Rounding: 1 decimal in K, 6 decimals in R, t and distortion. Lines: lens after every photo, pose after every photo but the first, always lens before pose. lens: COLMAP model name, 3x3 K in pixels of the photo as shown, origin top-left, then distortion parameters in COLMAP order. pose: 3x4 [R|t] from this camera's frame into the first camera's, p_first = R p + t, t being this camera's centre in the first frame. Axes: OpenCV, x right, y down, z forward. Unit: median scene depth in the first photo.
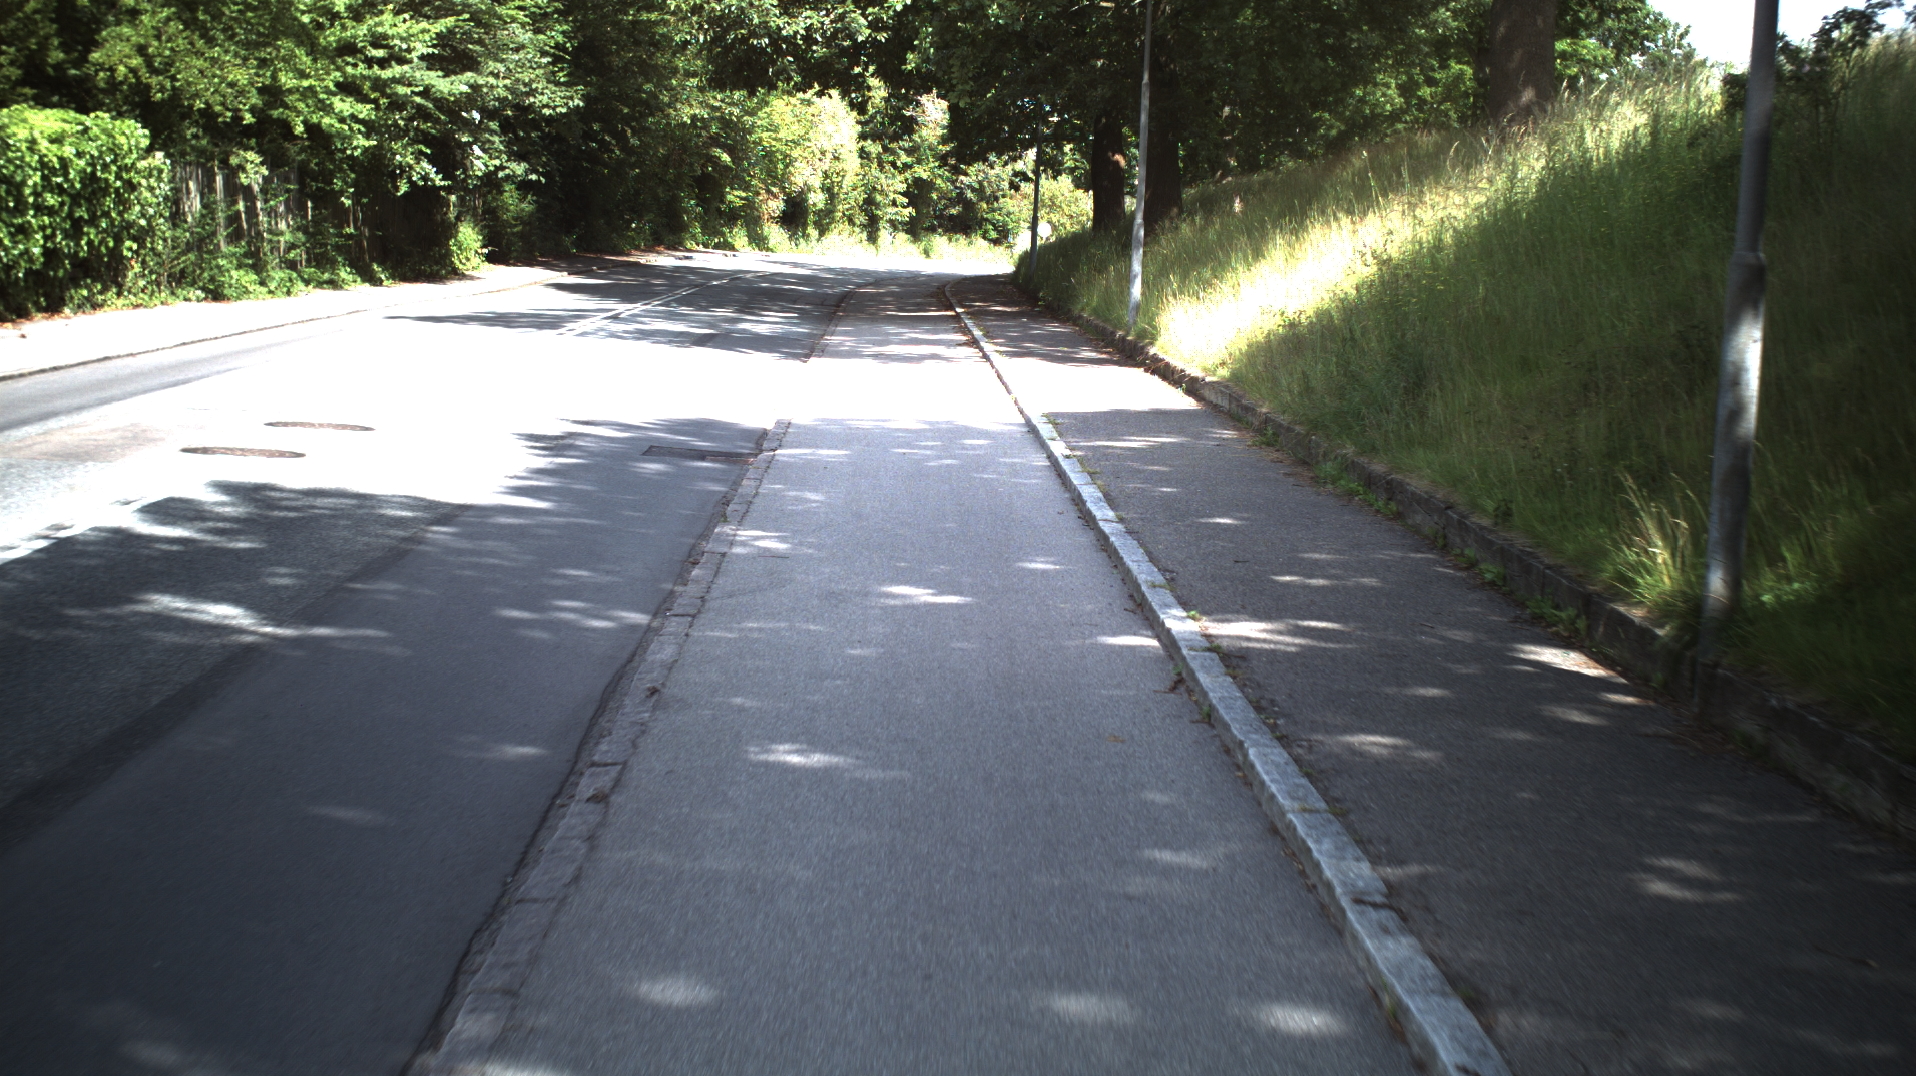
lens RADIAL K [[3214.3, 0, 941.0], [0, 3214.3, 533.4], [0, 0, 1]] dist [-0.222481, 0.000000]
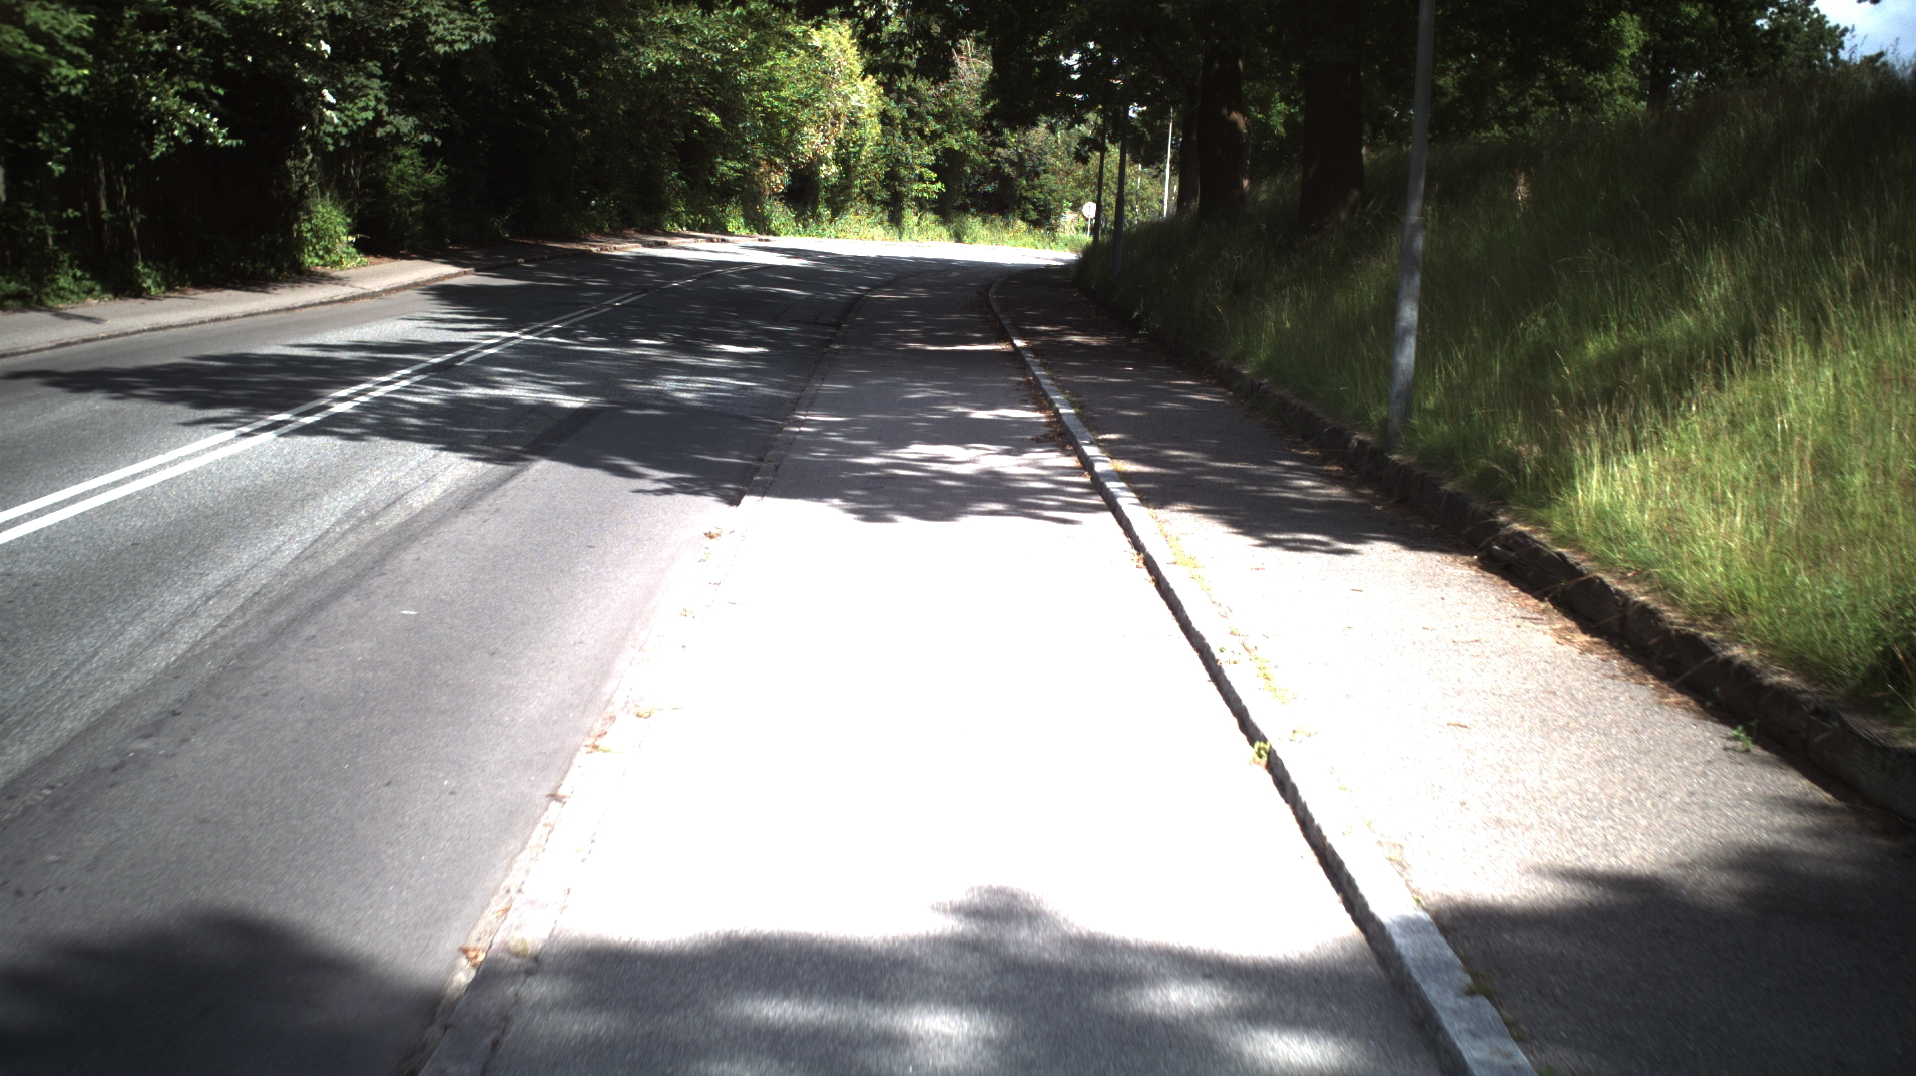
lens RADIAL K [[3214.3, 0, 974.0], [0, 3214.3, 527.5], [0, 0, 1]] dist [-0.222481, 0.000000]
pose [[0.999940, 0.010480, 0.003039, -0.005131], [-0.010497, 0.999929, 0.005725, -0.036853], [-0.002979, -0.005756, 0.999979, 0.359574]]
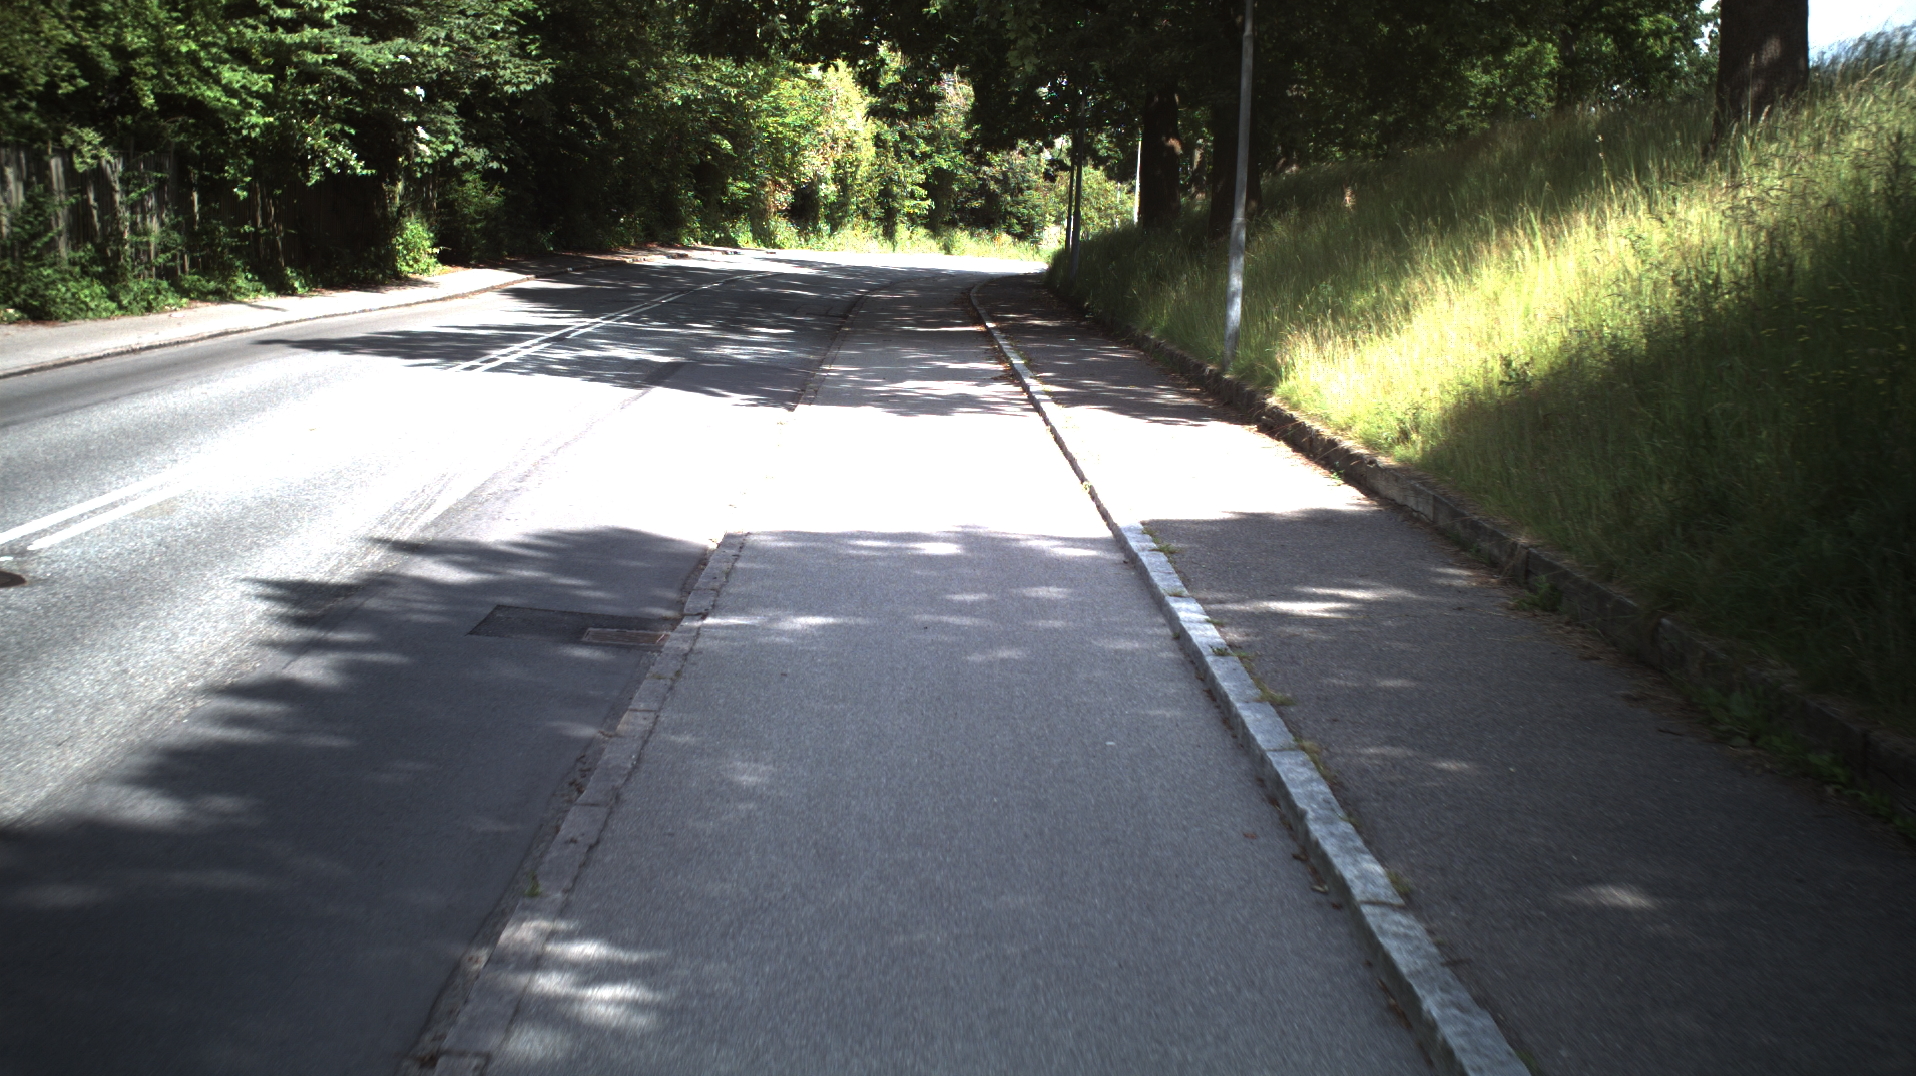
lens RADIAL K [[3214.3, 0, 946.6], [0, 3214.3, 532.9], [0, 0, 1]] dist [-0.222481, 0.000000]
pose [[0.999992, 0.001167, -0.003948, -0.002277], [-0.001158, 0.999997, 0.002249, -0.018480], [0.003951, -0.002244, 0.999990, 0.179814]]
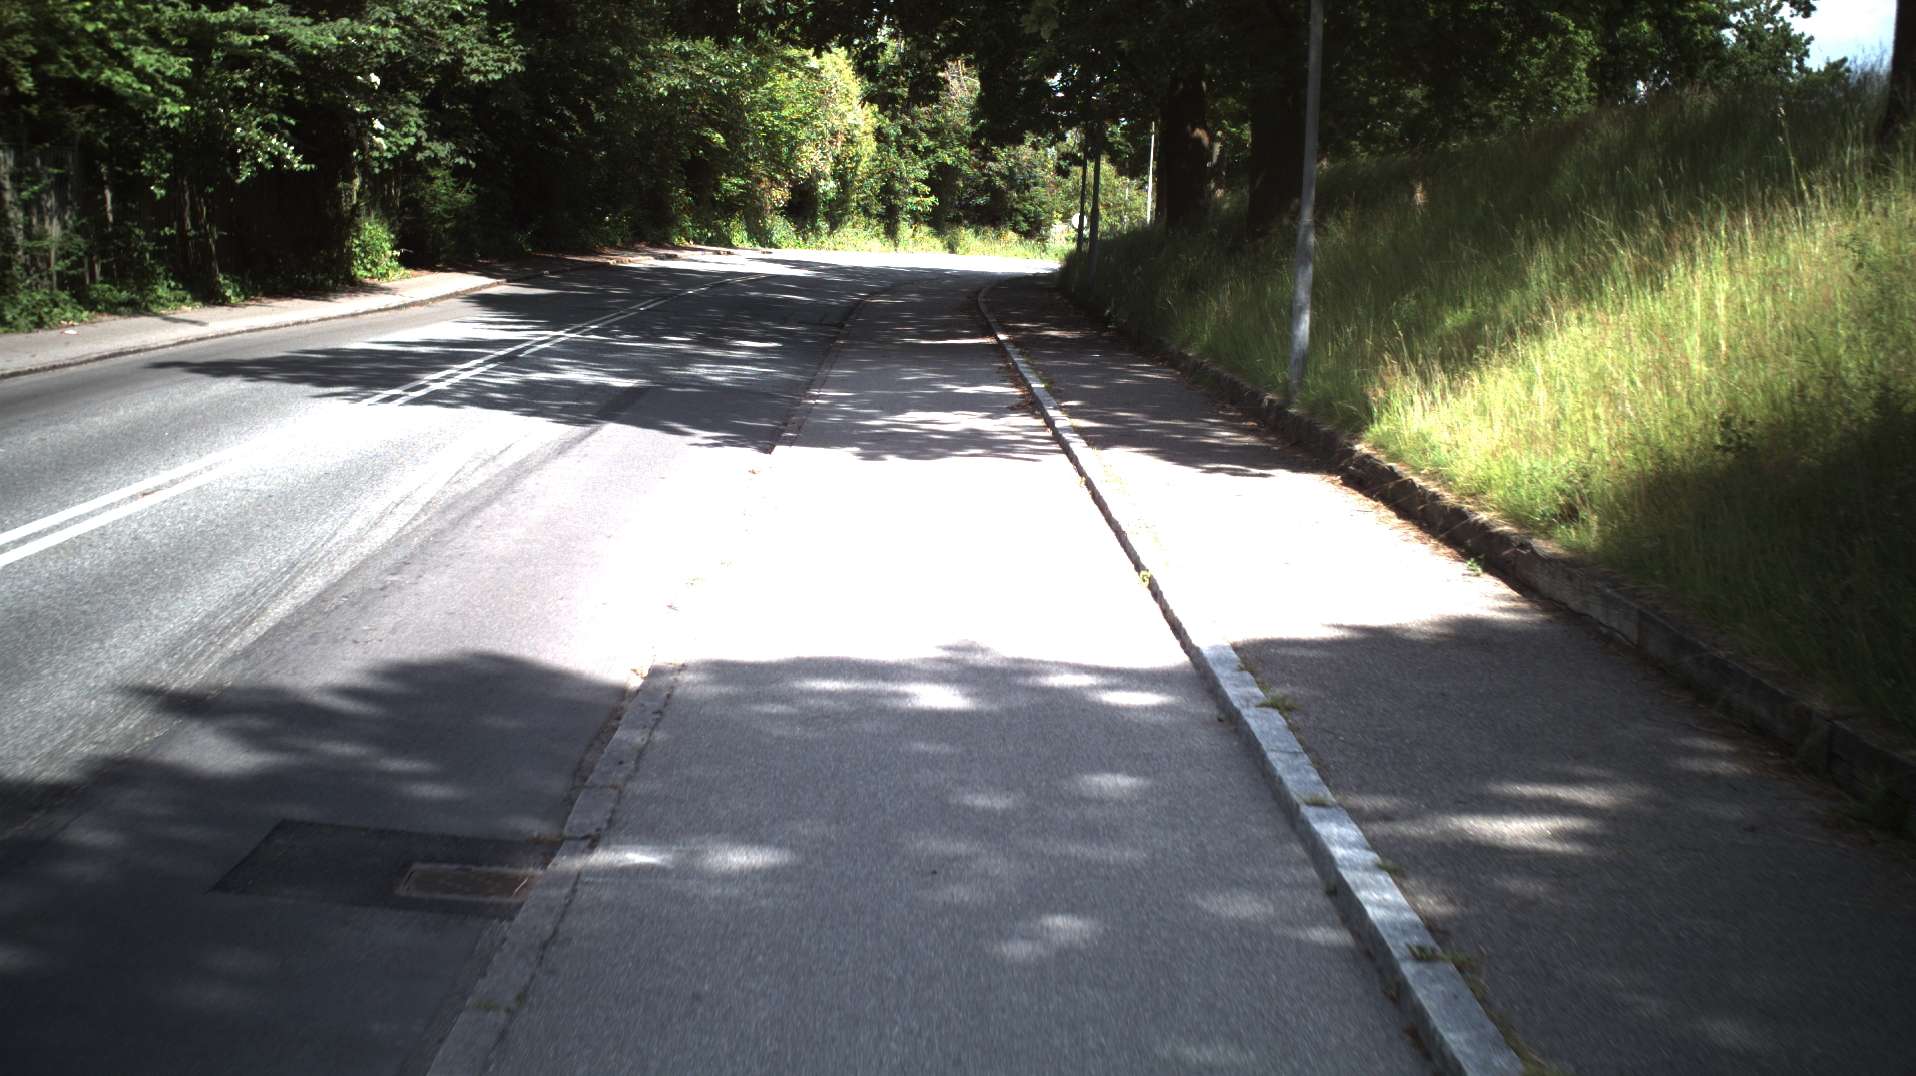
lens RADIAL K [[3214.3, 0, 955.3], [0, 3214.3, 536.7], [0, 0, 1]] dist [-0.222481, 0.000000]
pose [[0.999997, -0.000571, -0.002343, -0.003427], [0.000581, 0.999990, 0.004543, -0.027764], [0.002341, -0.004544, 0.999987, 0.269636]]
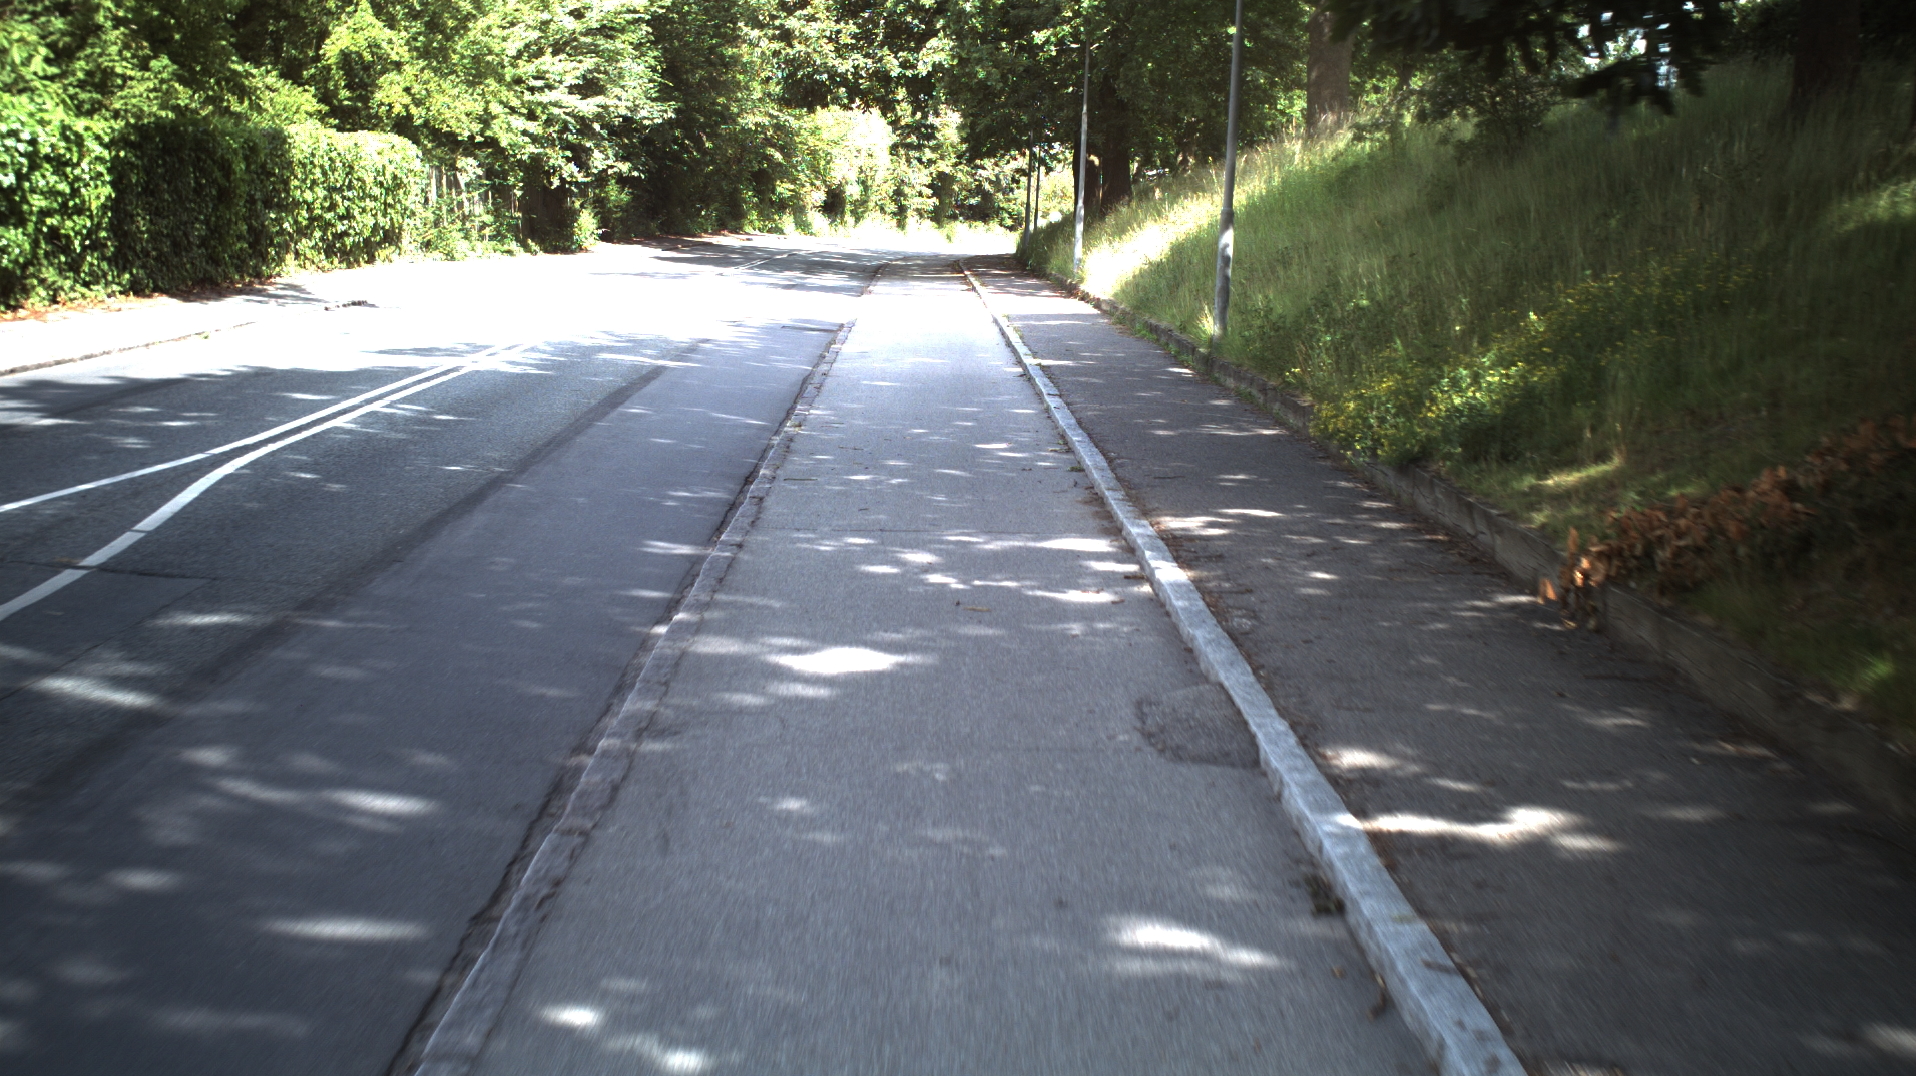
lens RADIAL K [[3387.0, 0, 952.1], [0, 3387.0, 537.6], [0, 0, 1]] dist [-0.251620, 0.000000]
pose [[0.999978, -0.002141, -0.006269, 0.008231], [0.002132, 0.999997, -0.001446, 0.044590], [0.006272, 0.001433, 0.999979, -0.428053]]
